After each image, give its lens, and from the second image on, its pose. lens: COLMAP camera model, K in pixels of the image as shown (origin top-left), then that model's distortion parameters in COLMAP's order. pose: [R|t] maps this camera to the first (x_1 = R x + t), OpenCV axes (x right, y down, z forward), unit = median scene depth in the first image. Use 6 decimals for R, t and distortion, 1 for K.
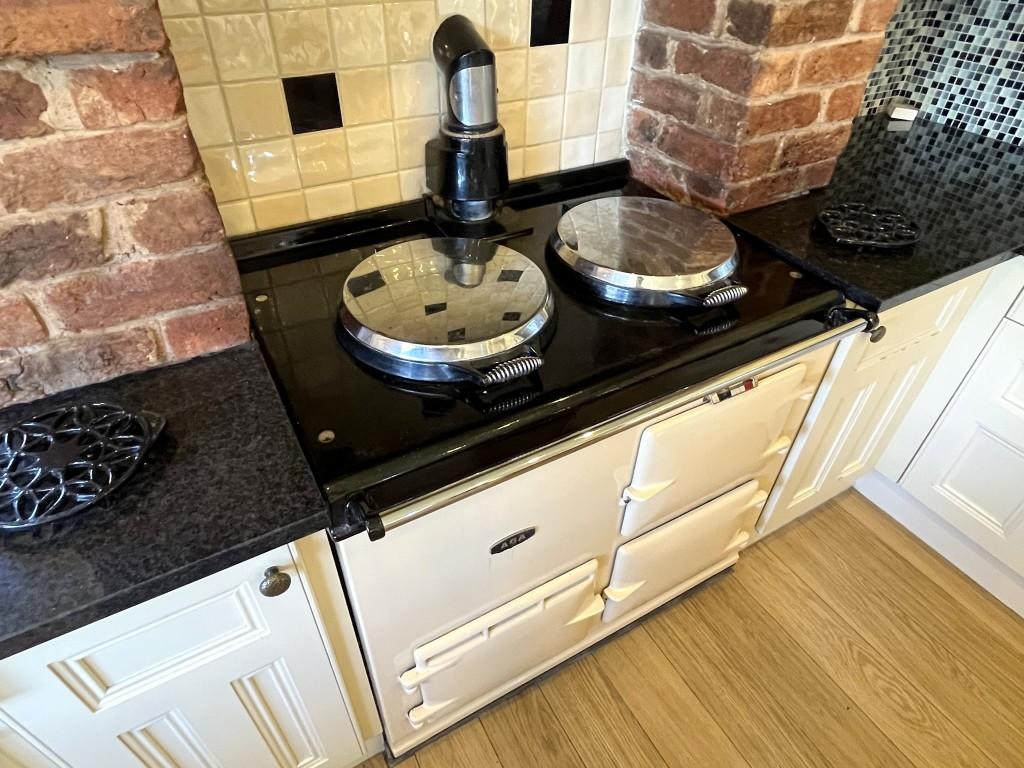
lens RADIAL K [[608.3, 0, 512.0], [0, 608.3, 384.0], [0, 0, 1]] dist [-0.001777, -0.001182]
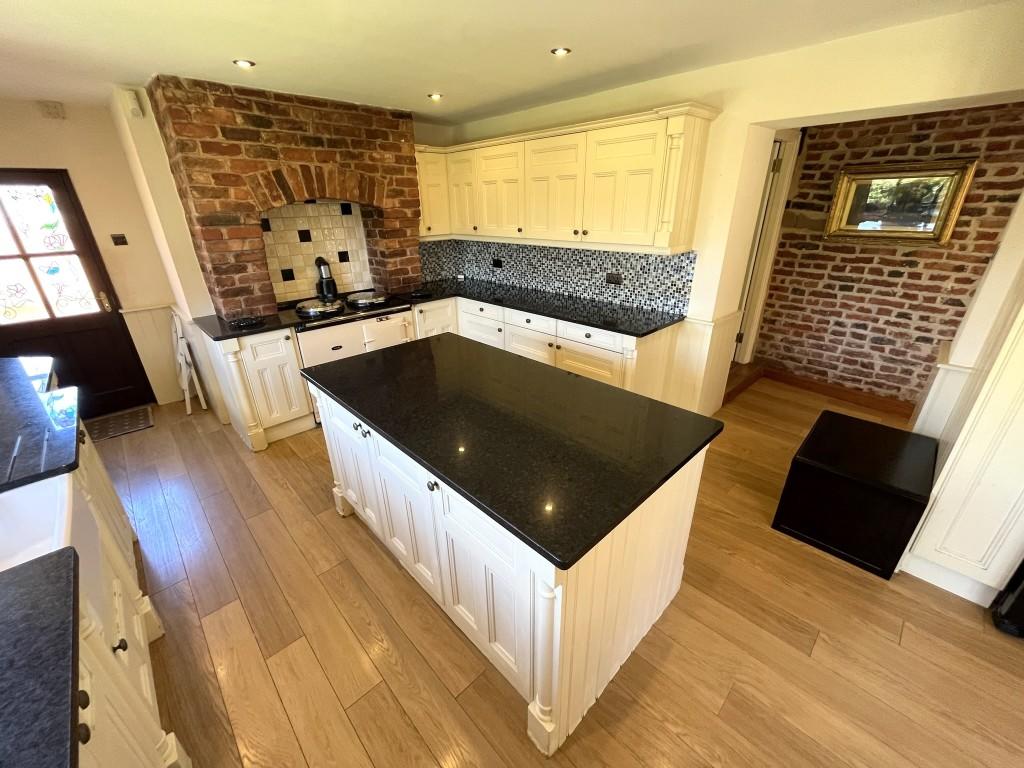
lens RADIAL K [[413.1, 0, 509.1], [0, 413.1, 385.9], [0, 0, 1]] dist [-0.000596, -0.000683]
pose [[0.968262, -0.124639, 0.216644, 0.487879], [0.178468, 0.951614, -0.250159, 1.346527], [-0.174982, 0.280883, 0.943656, -1.908495]]
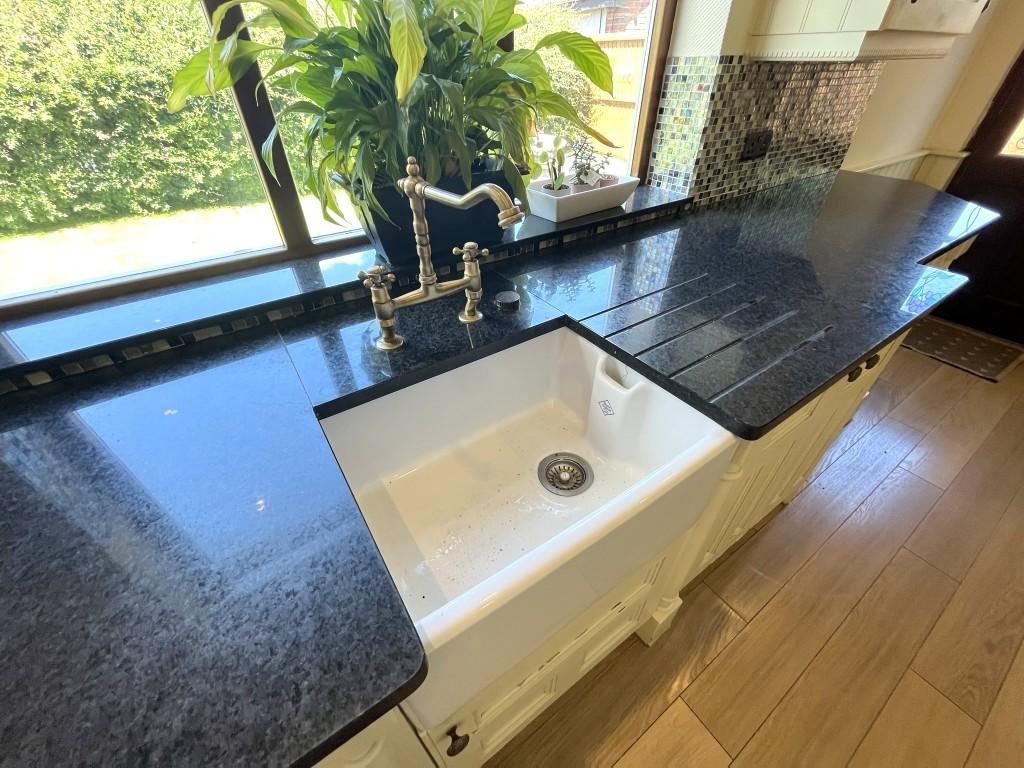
lens RADIAL K [[413.1, 0, 509.1], [0, 413.1, 385.9], [0, 0, 1]] dist [-0.000596, -0.000683]
pose [[0.085677, 0.611899, -0.786282, -0.136334], [-0.623292, 0.648600, 0.436835, 0.975113], [0.777282, 0.452657, 0.436961, -1.014720]]
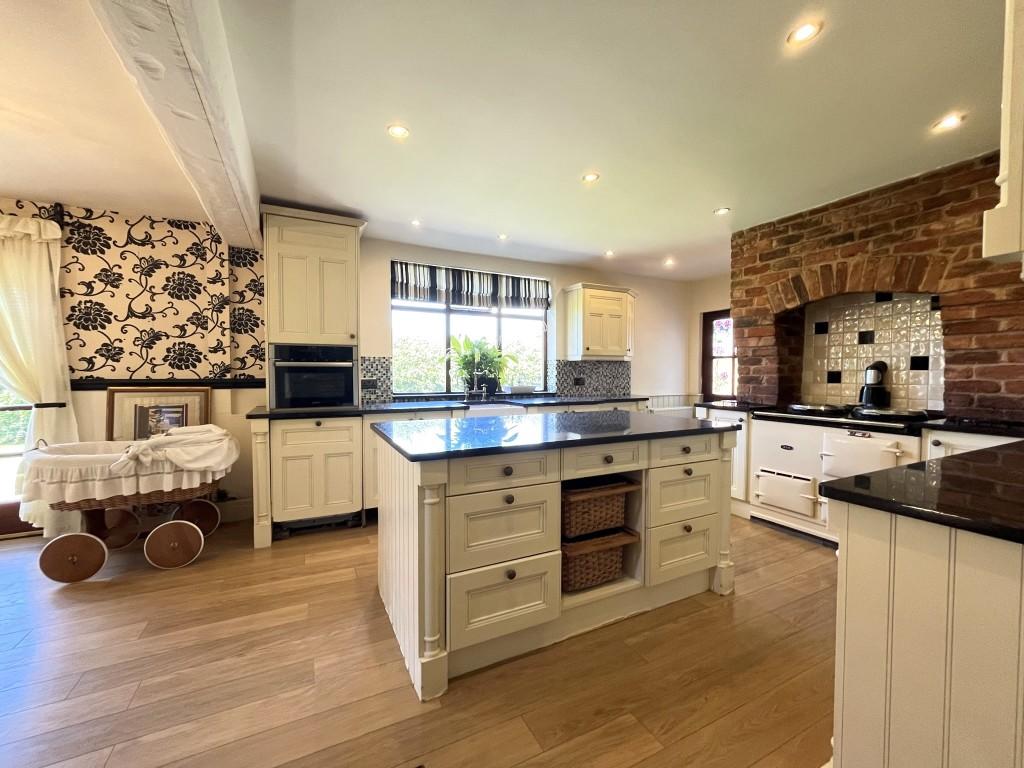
lens RADIAL K [[413.1, 0, 509.1], [0, 413.1, 385.9], [0, 0, 1]] dist [-0.000596, -0.000683]
pose [[-0.044121, 0.024265, -0.998731, 2.558433], [-0.634672, 0.771365, 0.046779, 0.871126], [0.771521, 0.635930, -0.018633, -0.663130]]
